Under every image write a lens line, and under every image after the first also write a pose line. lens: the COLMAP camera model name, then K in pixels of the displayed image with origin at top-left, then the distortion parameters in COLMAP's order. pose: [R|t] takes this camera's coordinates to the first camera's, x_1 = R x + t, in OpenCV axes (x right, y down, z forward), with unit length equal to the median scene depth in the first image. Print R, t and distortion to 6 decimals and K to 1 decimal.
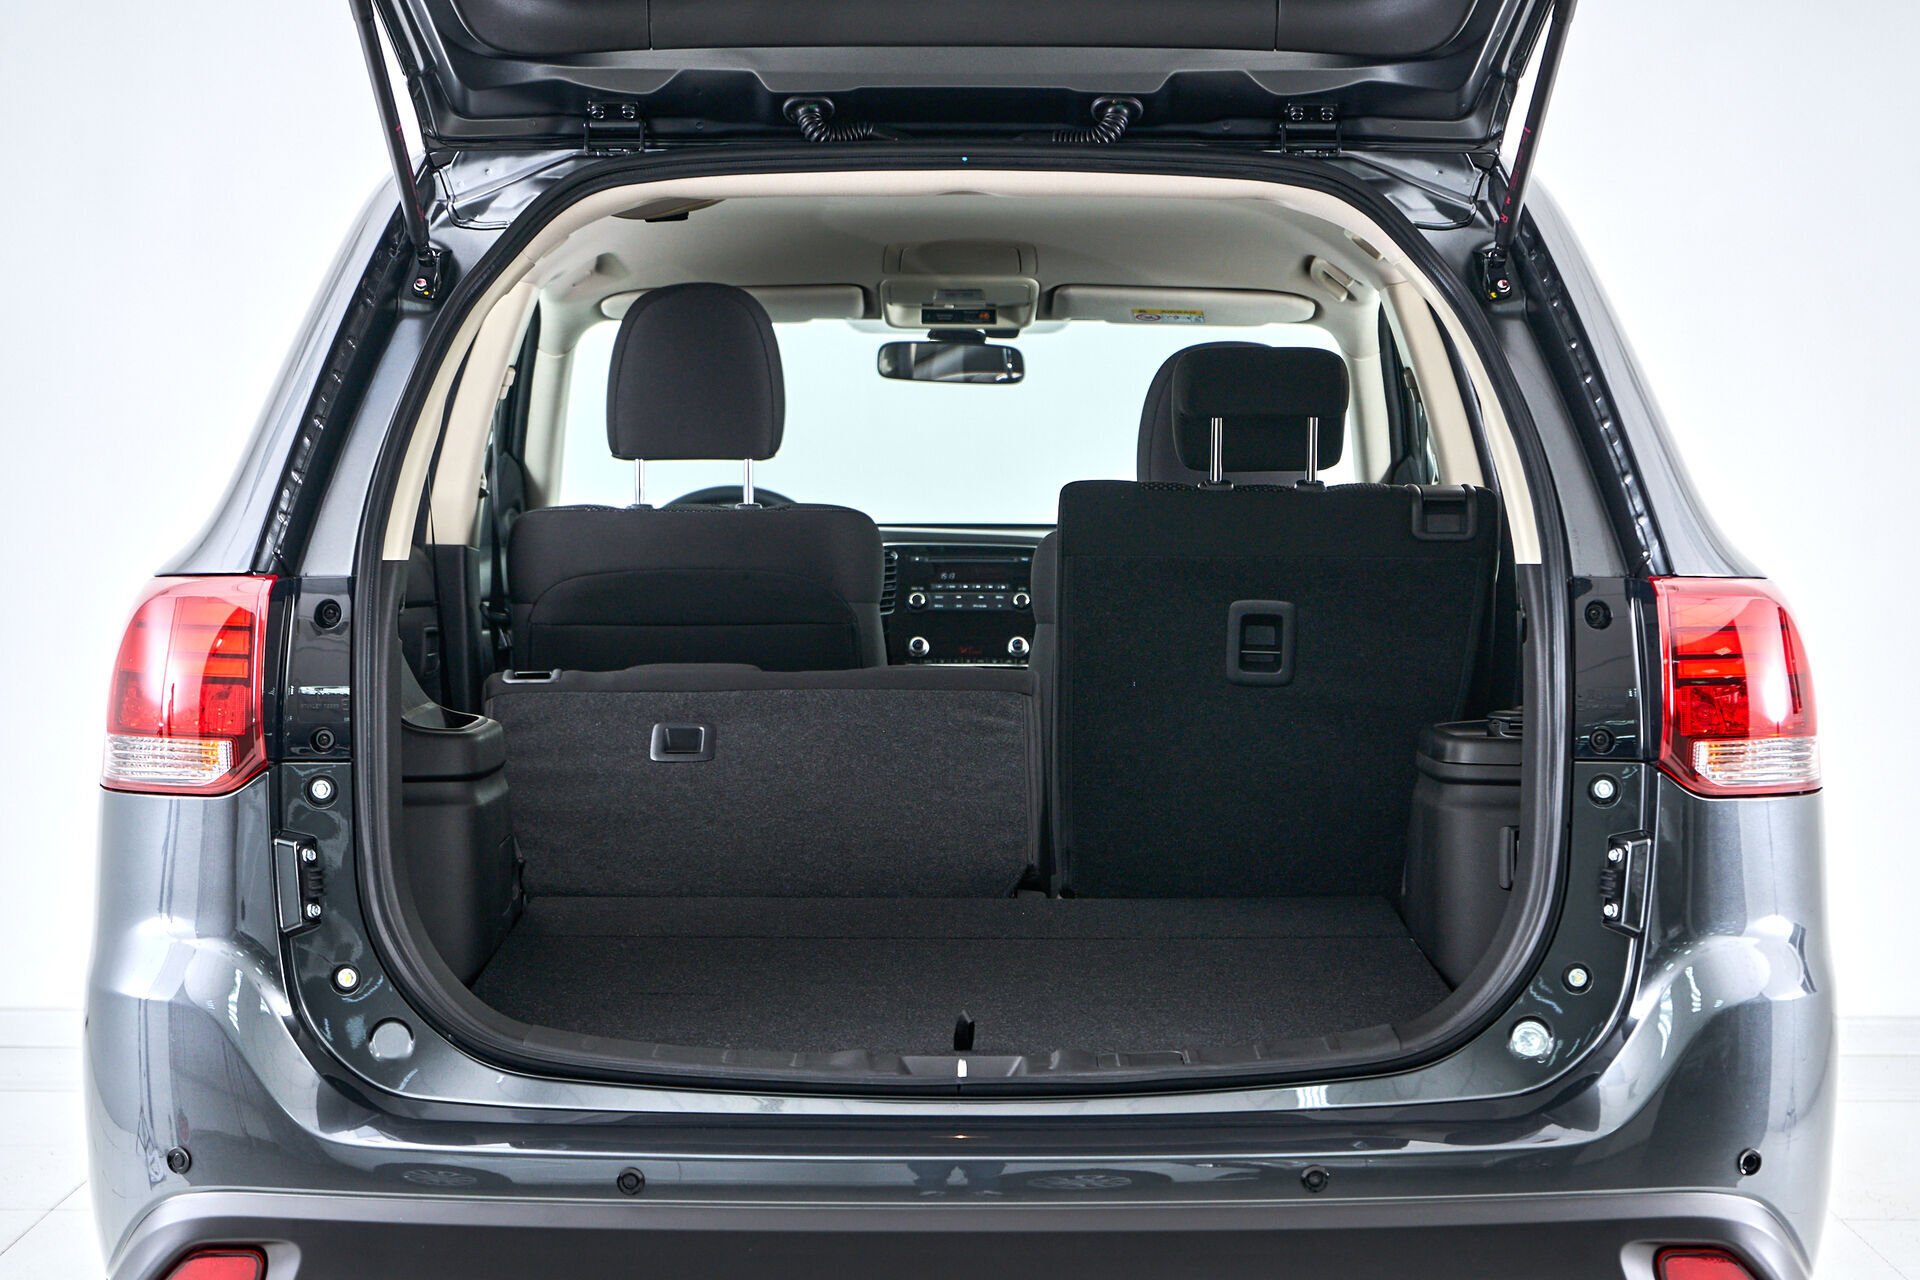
lens RADIAL K [[3924.3, 0, 960.0], [0, 3924.3, 640.0], [0, 0, 1]] dist [-0.024863, 2.600681]
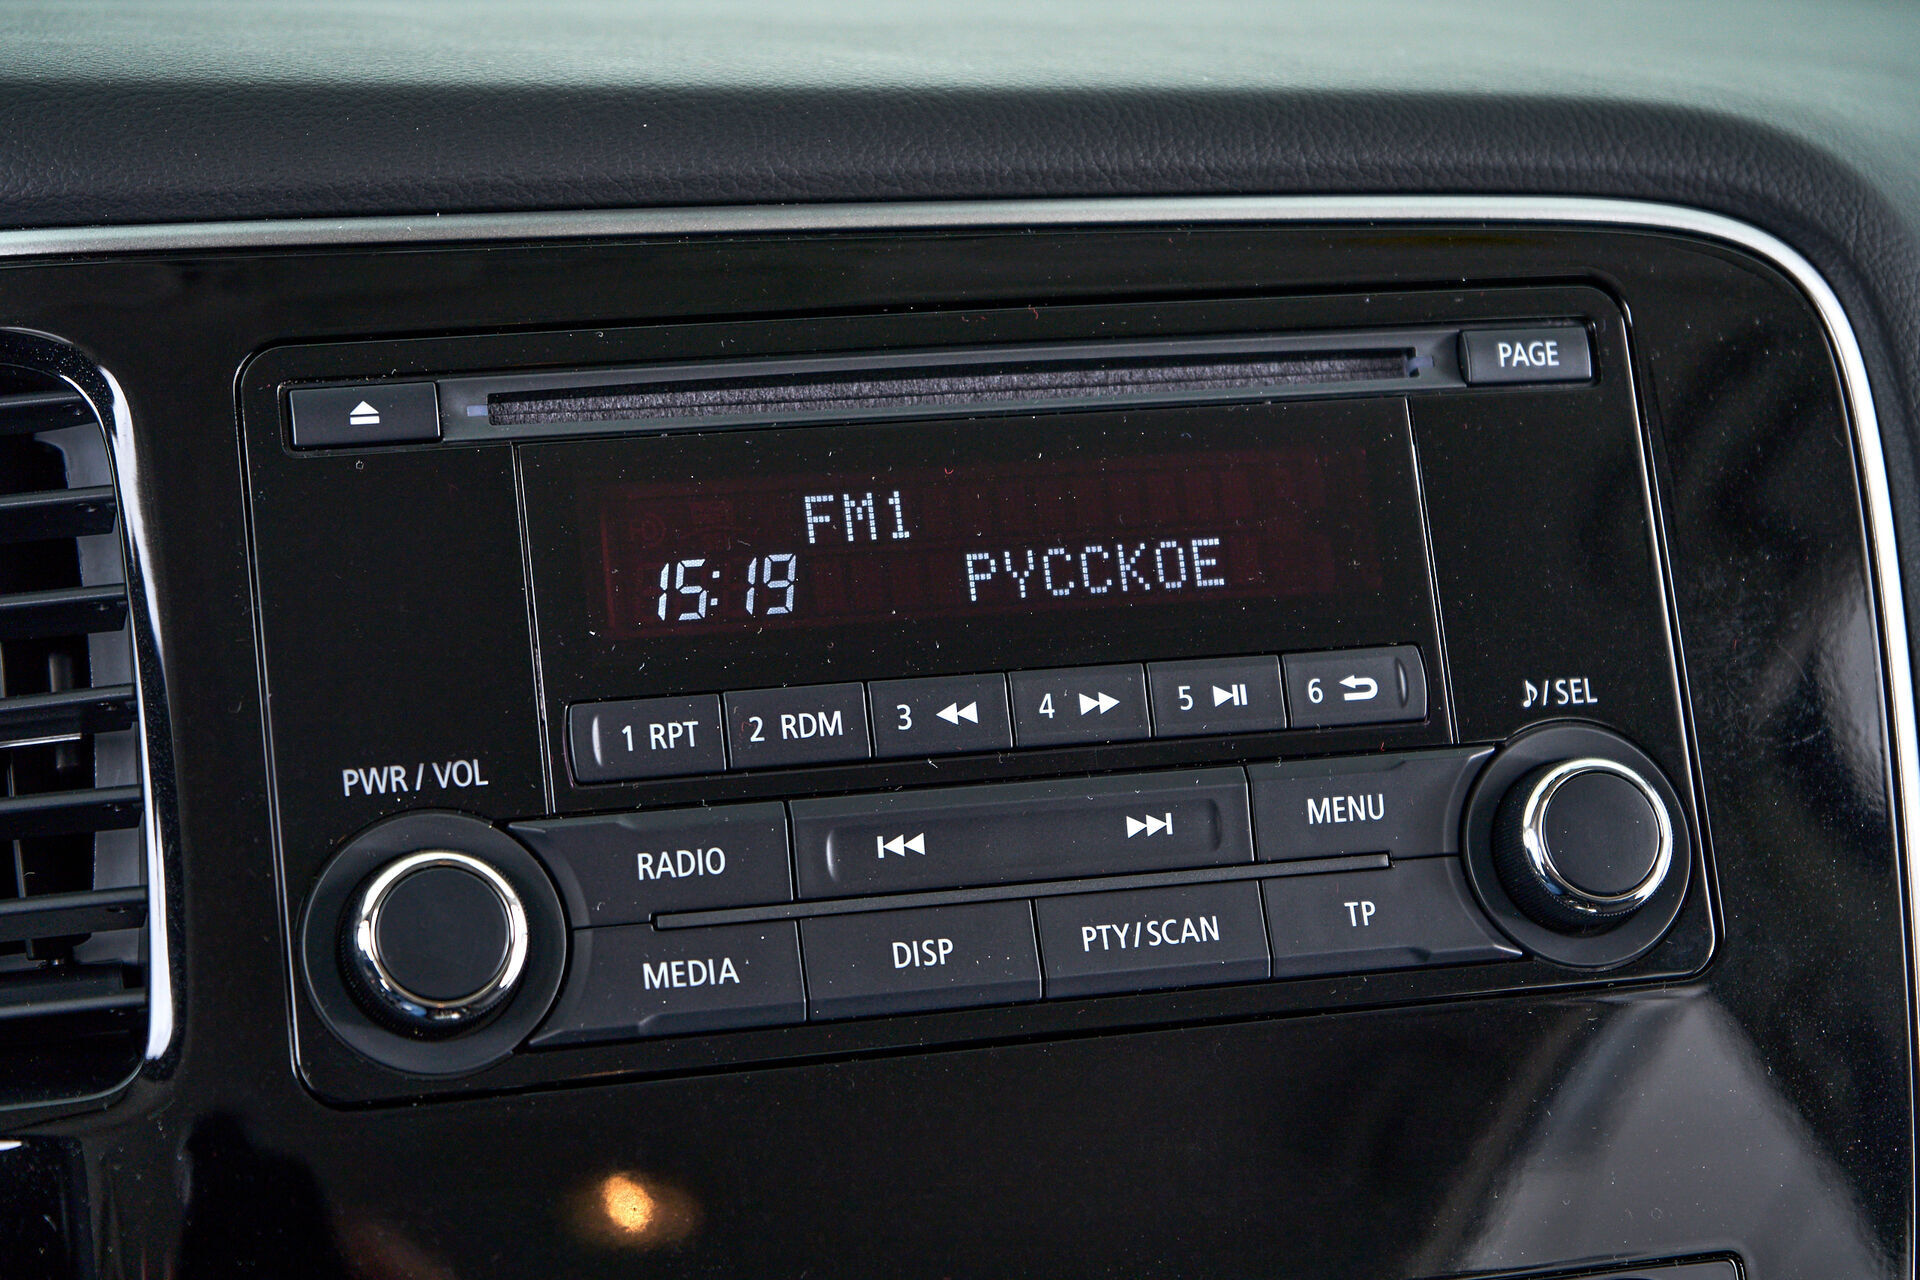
lens RADIAL K [[3924.3, 0, 960.0], [0, 3924.3, 640.0], [0, 0, 1]] dist [-0.024863, 2.600681]
pose [[0.944425, -0.082544, 0.318195, -0.027491], [0.026612, 0.983982, 0.176272, -0.031822], [-0.327649, -0.158008, 0.931493, 0.946569]]
